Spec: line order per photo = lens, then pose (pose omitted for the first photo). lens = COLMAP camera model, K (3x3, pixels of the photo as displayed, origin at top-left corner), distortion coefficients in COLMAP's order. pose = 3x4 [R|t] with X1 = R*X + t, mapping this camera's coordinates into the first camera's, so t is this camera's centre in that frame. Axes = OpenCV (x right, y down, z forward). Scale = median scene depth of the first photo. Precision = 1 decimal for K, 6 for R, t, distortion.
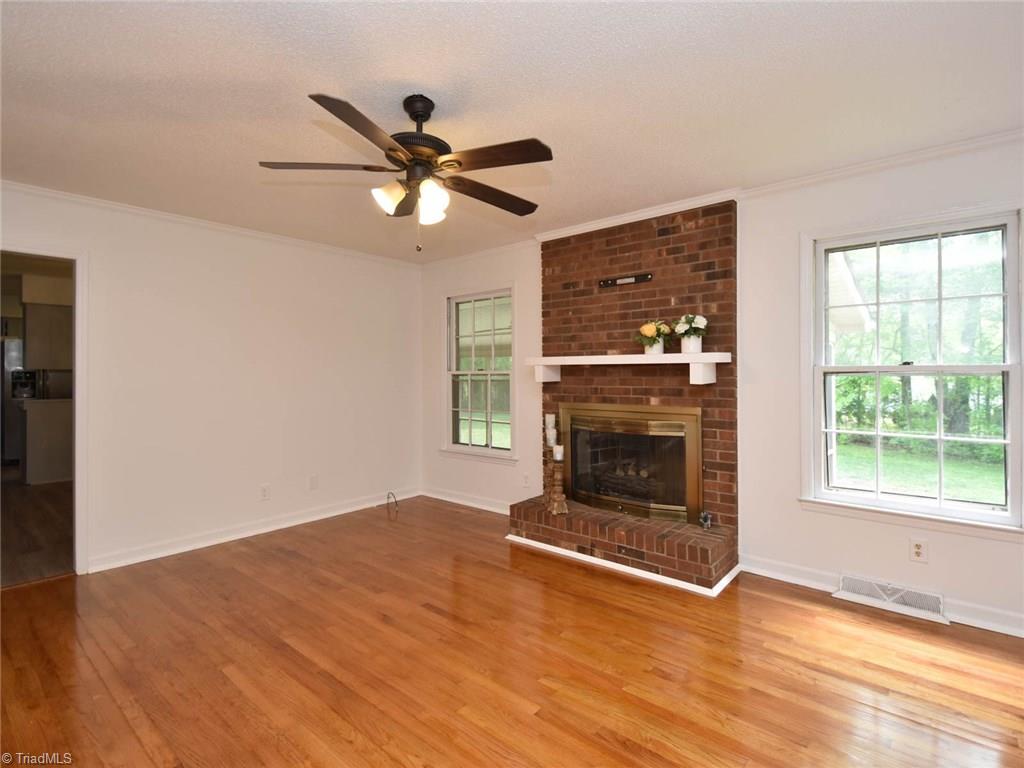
lens RADIAL K [[515.2, 0, 518.7], [0, 515.2, 375.3], [0, 0, 1]] dist [0.018744, -0.008060]
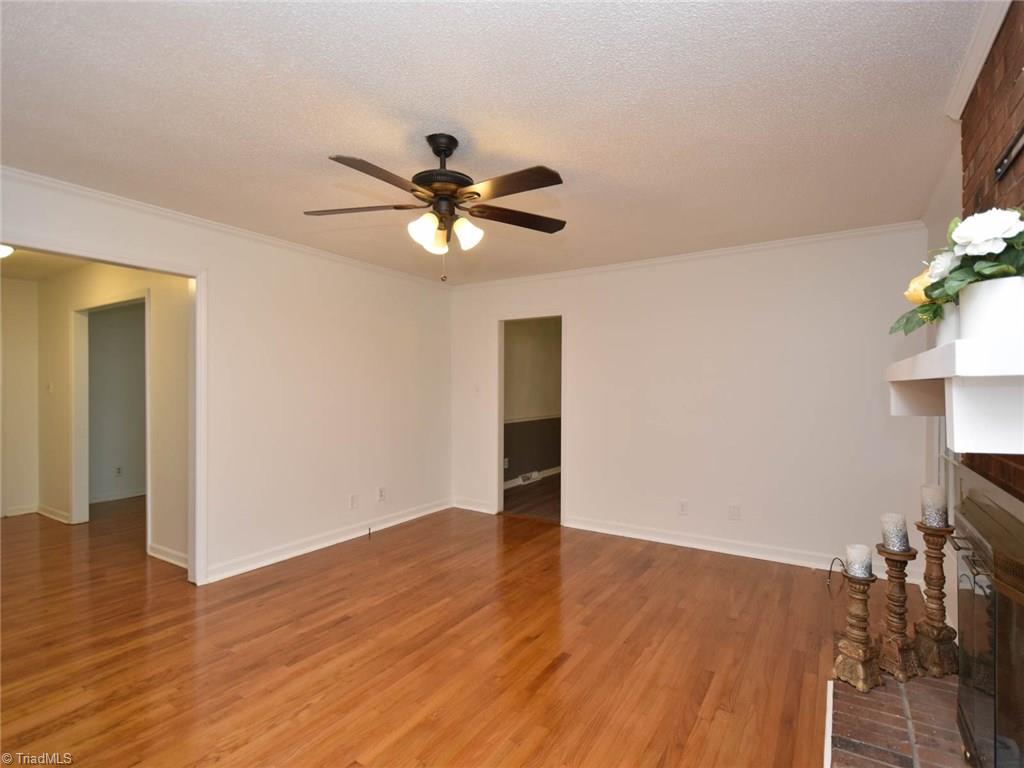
lens RADIAL K [[515.2, 0, 511.0], [0, 515.2, 383.8], [0, 0, 1]] dist [0.018744, -0.008060]
pose [[0.134678, 0.007027, -0.990865, 0.561260], [-0.005129, 0.999966, 0.006394, -0.021631], [0.990876, 0.004221, 0.134709, 0.641721]]
